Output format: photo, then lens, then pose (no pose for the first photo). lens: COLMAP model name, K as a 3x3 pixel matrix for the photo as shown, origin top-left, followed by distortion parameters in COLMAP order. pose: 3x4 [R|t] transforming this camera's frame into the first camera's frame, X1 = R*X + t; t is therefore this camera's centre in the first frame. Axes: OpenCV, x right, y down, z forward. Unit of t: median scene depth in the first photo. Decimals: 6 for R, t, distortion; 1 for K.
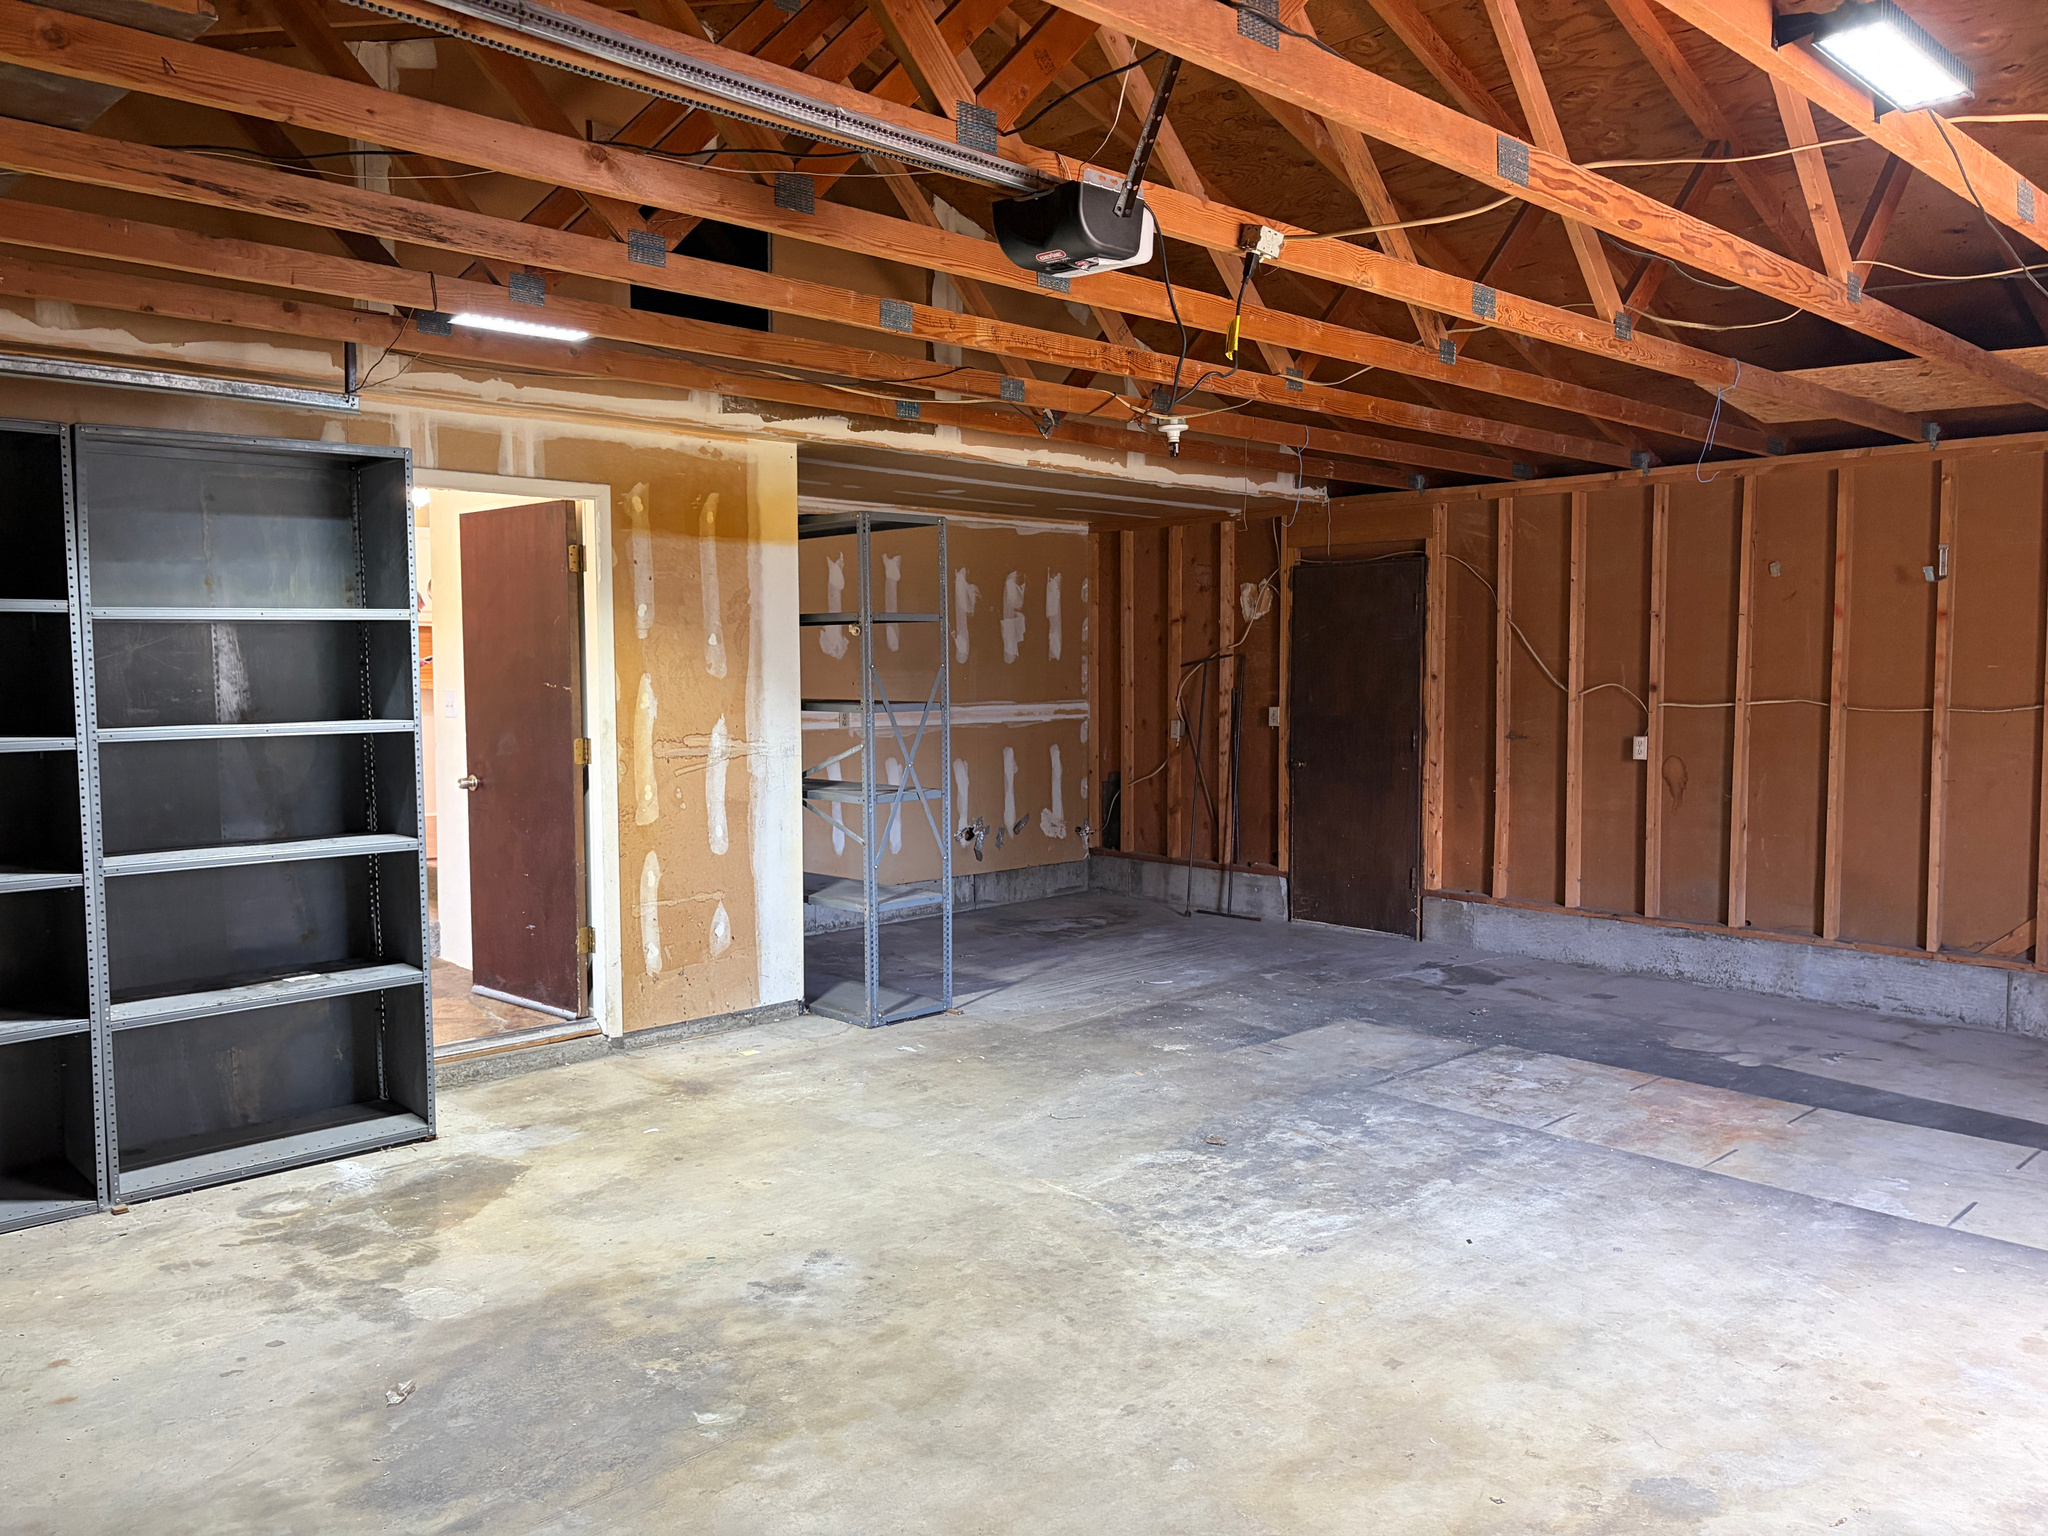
lens RADIAL K [[1542.5, 0, 1020.8], [0, 1542.5, 745.7], [0, 0, 1]] dist [0.045008, -0.051559]
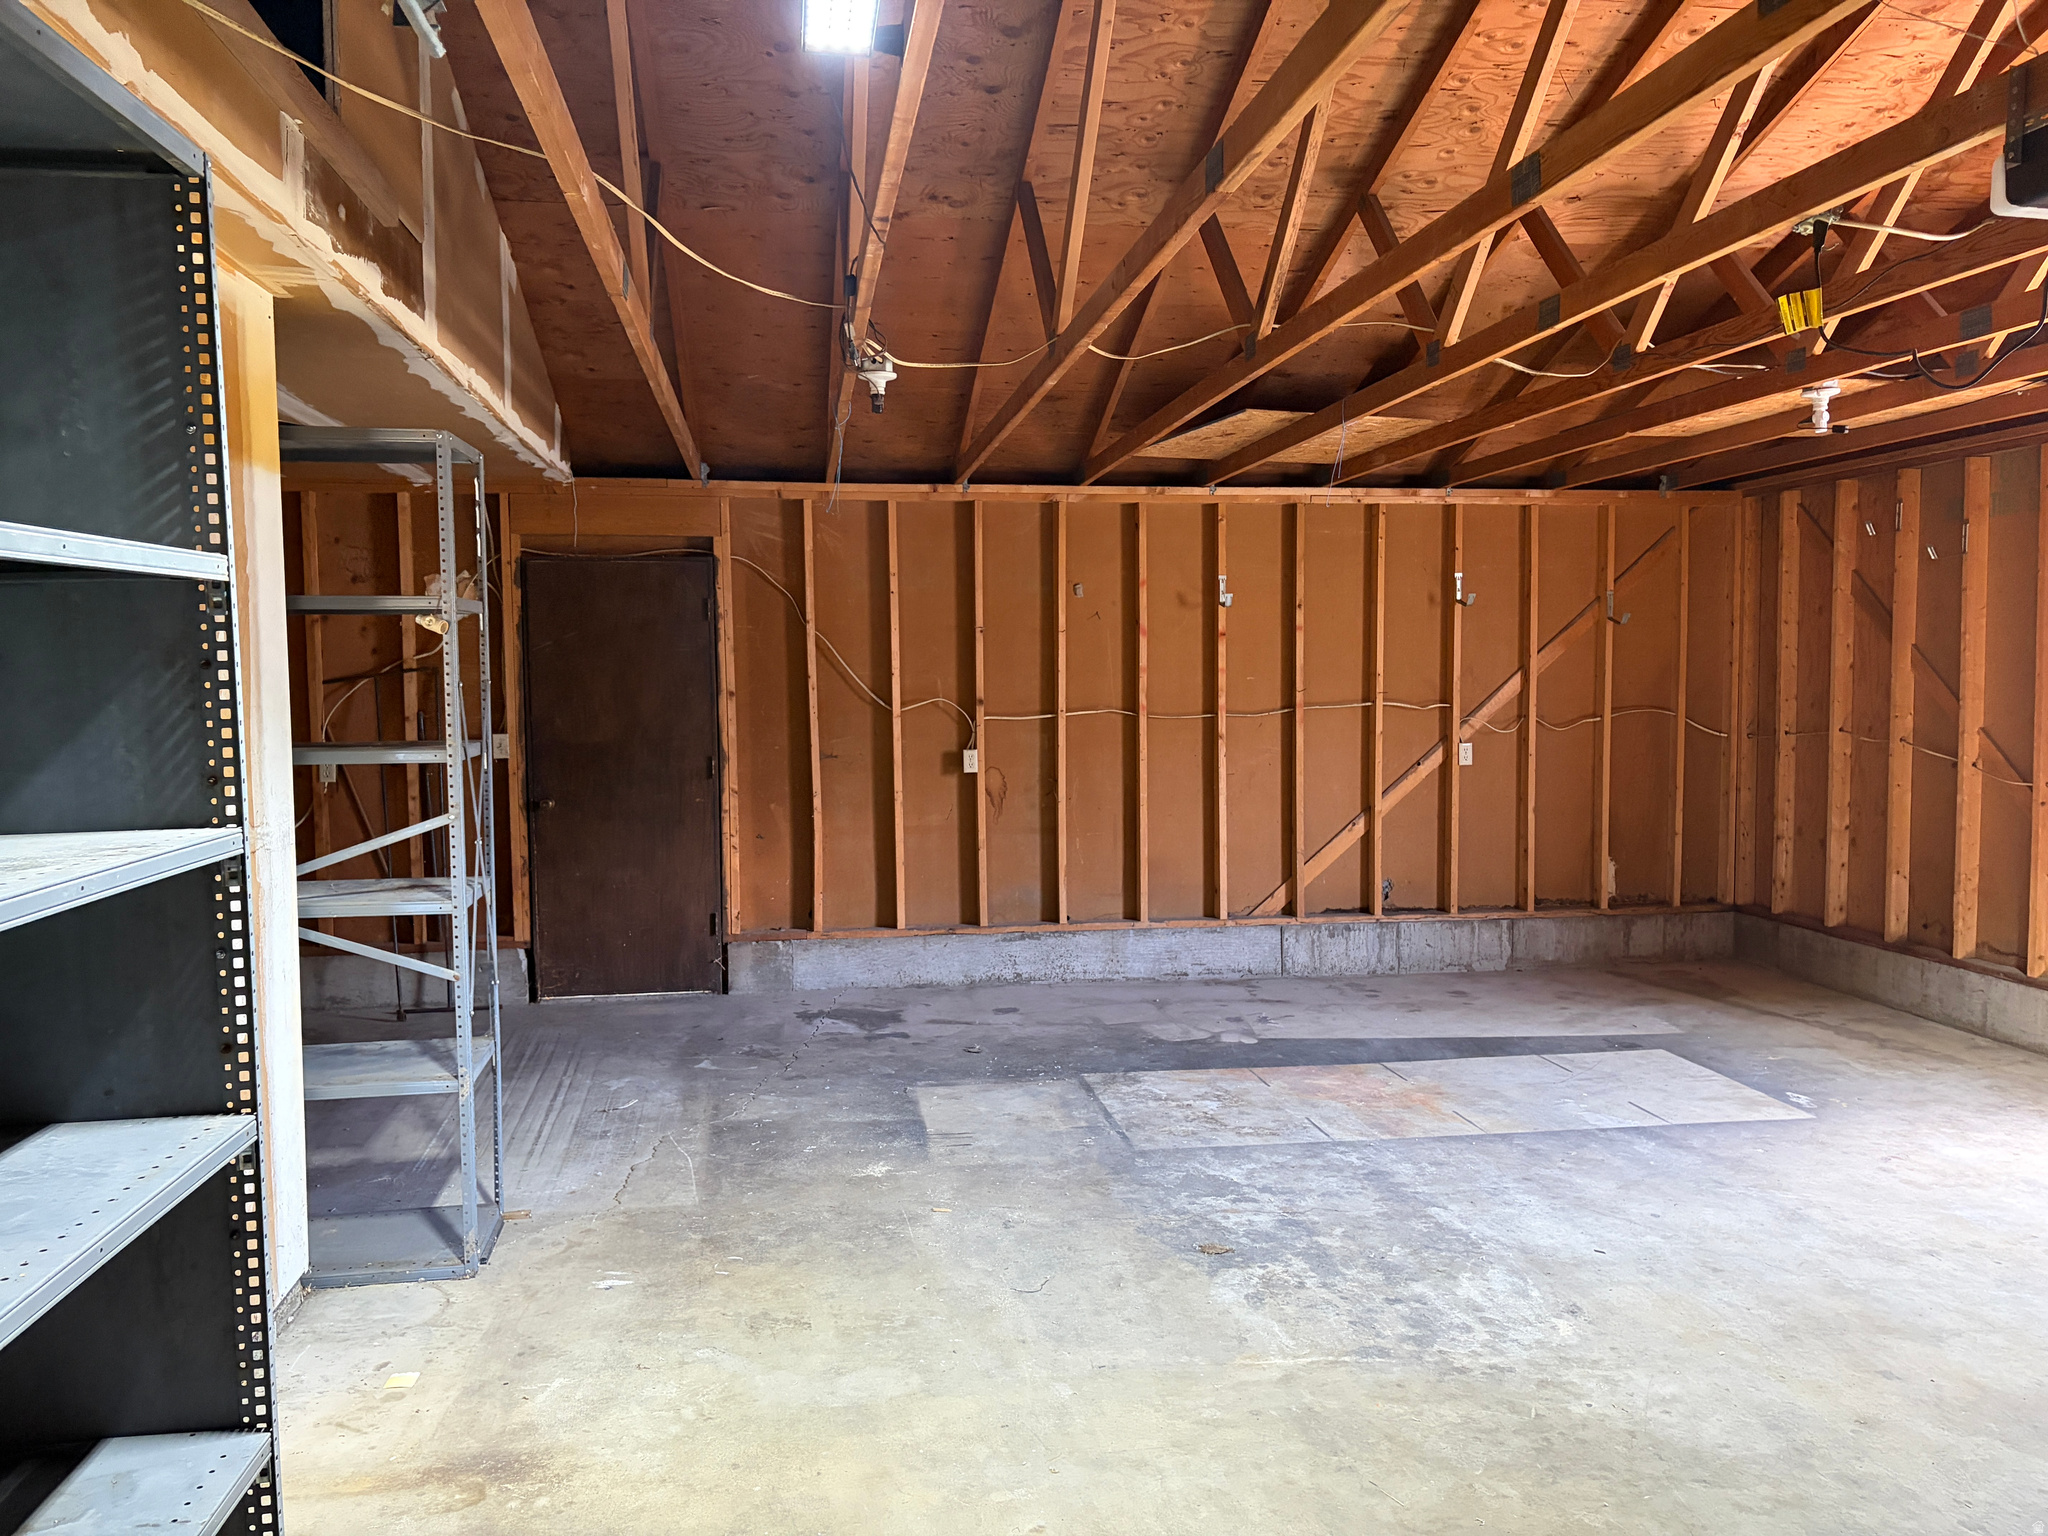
lens RADIAL K [[1542.5, 0, 1026.4], [0, 1542.5, 776.9], [0, 0, 1]] dist [0.045008, -0.051559]
pose [[0.574442, -0.058799, 0.816430, -0.558281], [0.049396, 0.998089, 0.037126, -0.033343], [-0.817053, 0.019001, 0.576249, 0.550455]]
